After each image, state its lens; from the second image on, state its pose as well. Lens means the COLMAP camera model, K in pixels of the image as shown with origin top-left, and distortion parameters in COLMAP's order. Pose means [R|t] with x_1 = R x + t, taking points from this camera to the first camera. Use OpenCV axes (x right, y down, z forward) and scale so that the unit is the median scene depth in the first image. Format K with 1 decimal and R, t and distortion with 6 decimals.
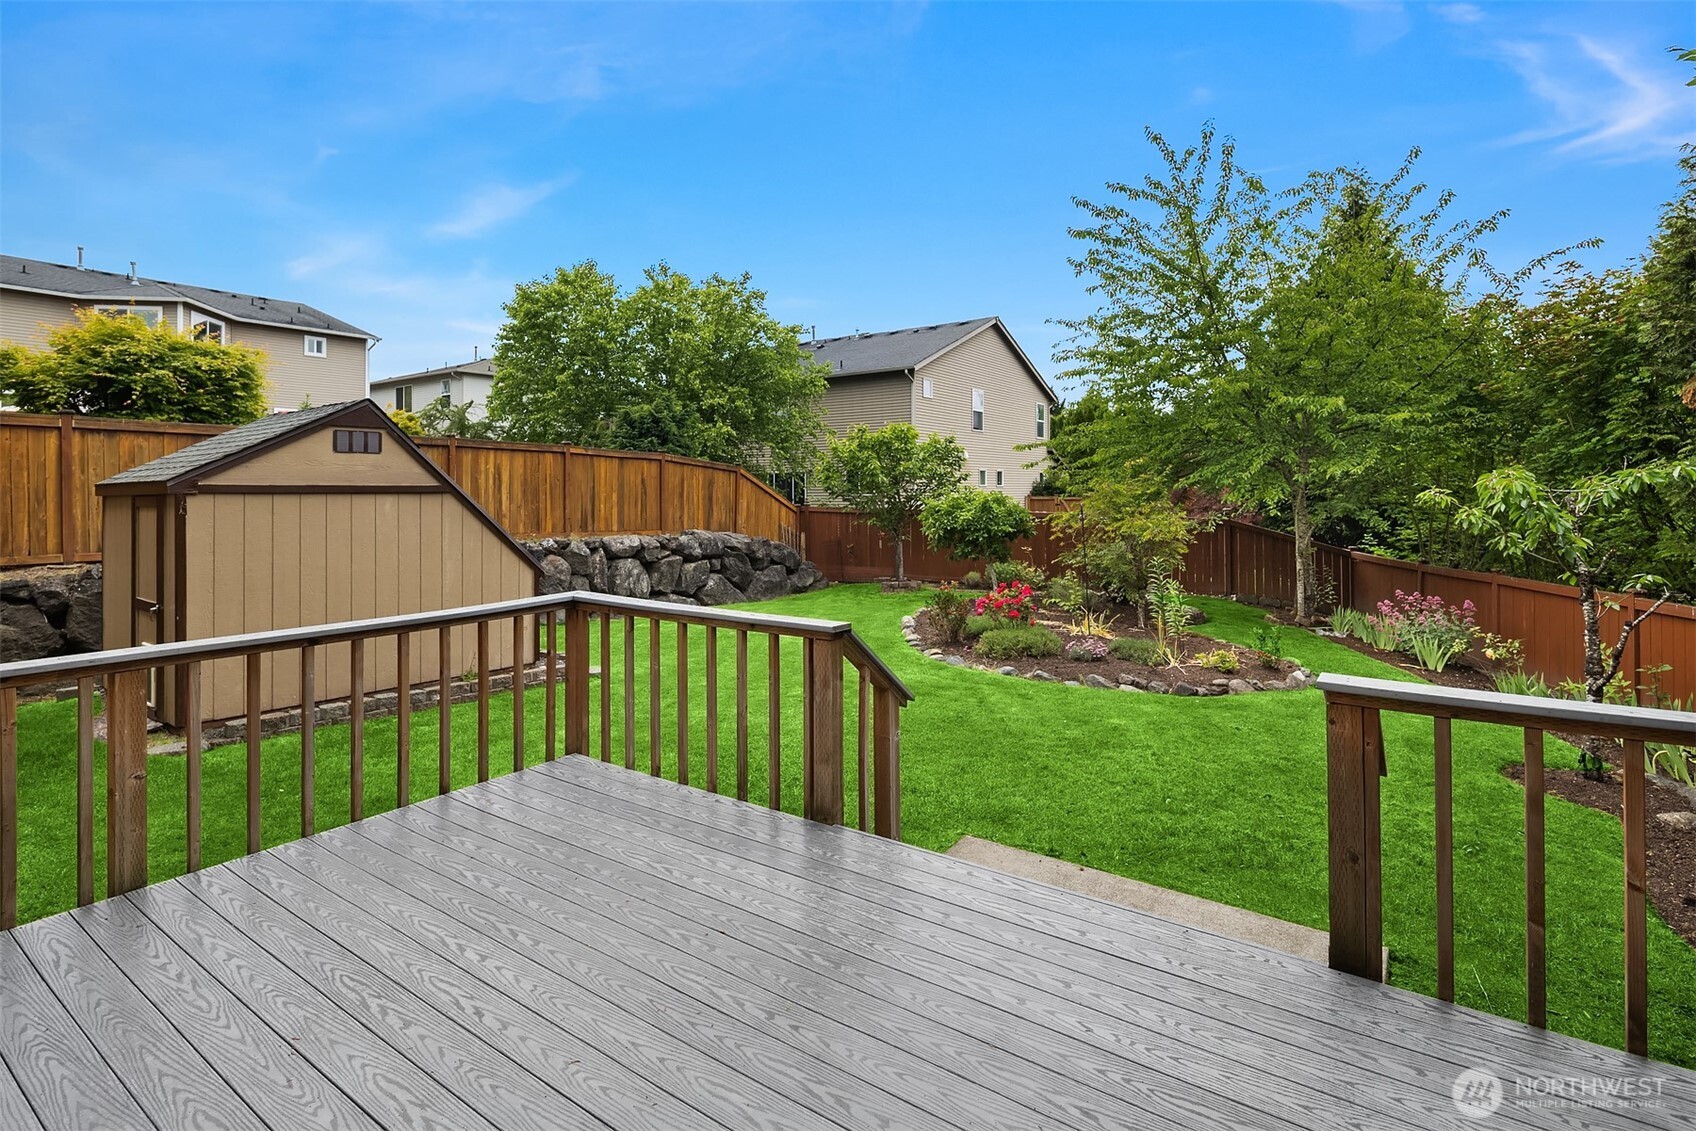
lens RADIAL K [[834.3, 0, 847.0], [0, 834.3, 561.4], [0, 0, 1]] dist [-0.000523, 0.001102]
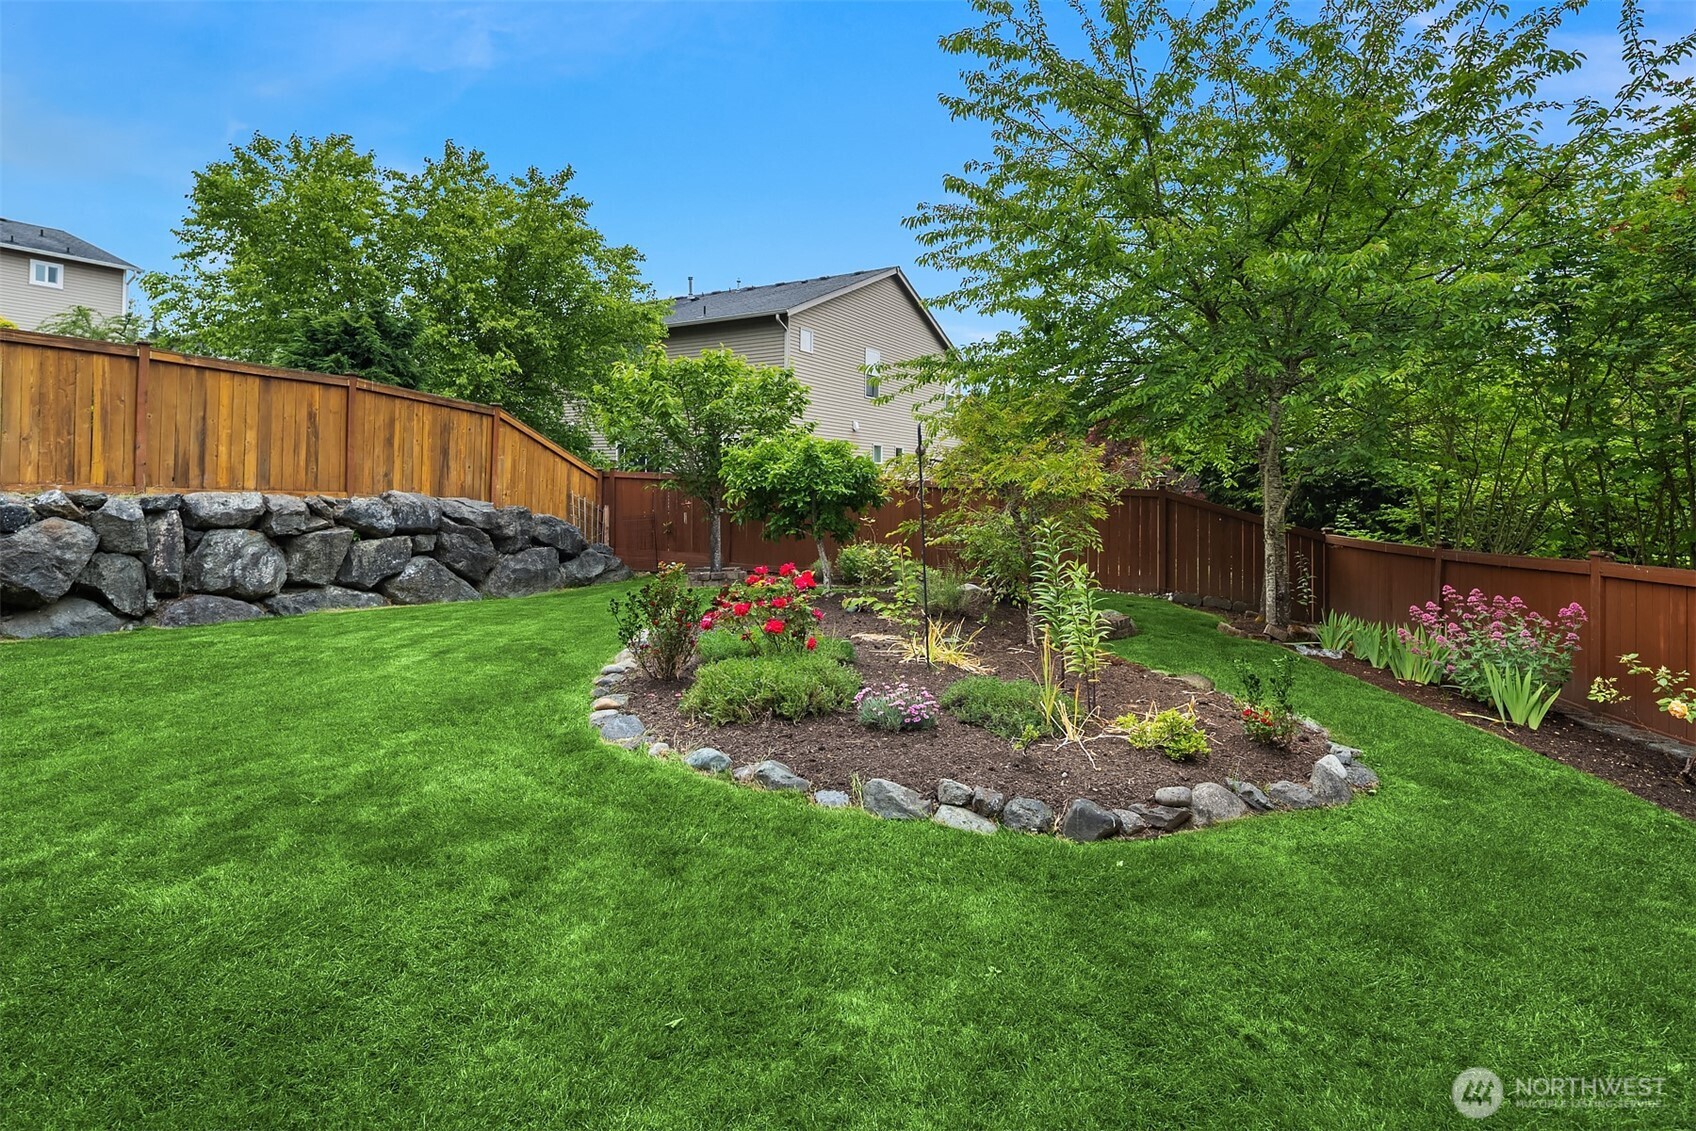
lens RADIAL K [[834.3, 0, 848.3], [0, 834.3, 571.2], [0, 0, 1]] dist [-0.000523, 0.001102]
pose [[0.996618, 0.007493, 0.081829, 0.140051], [-0.008742, 0.999851, 0.014915, 0.014527], [-0.081706, -0.015580, 0.996535, 0.335278]]
